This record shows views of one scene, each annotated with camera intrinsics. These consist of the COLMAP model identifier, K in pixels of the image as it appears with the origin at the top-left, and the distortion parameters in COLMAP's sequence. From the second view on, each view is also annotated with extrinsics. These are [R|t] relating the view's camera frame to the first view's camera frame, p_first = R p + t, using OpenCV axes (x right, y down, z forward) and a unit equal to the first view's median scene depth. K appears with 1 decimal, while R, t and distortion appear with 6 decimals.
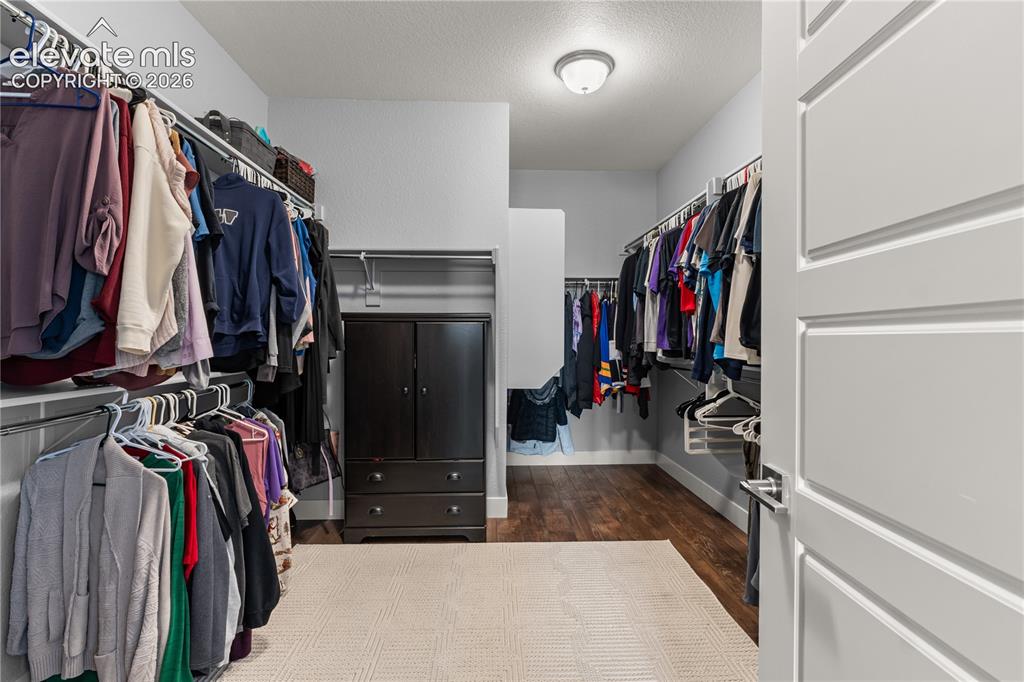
lens RADIAL K [[483.6, 0, 512.4], [0, 483.6, 338.6], [0, 0, 1]] dist [-0.003230, -0.000612]
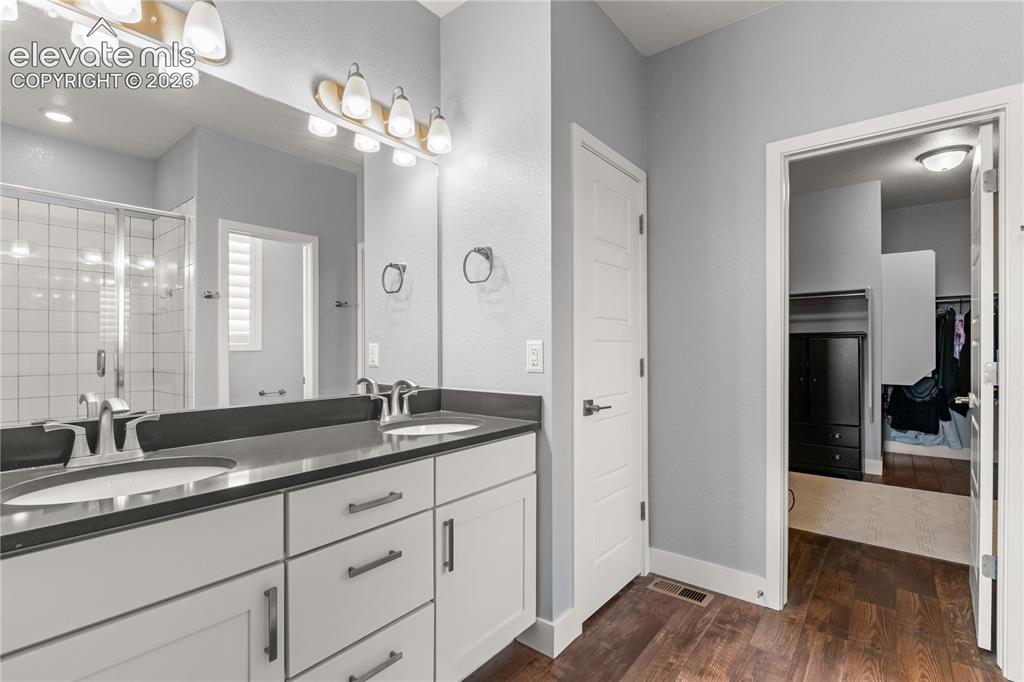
lens RADIAL K [[483.6, 0, 507.8], [0, 483.6, 347.0], [0, 0, 1]] dist [-0.003230, -0.000612]
pose [[0.752286, -0.013362, -0.658701, 0.093914], [0.008084, 0.999906, -0.011051, 0.001810], [0.658787, 0.002988, 0.752323, -0.739784]]
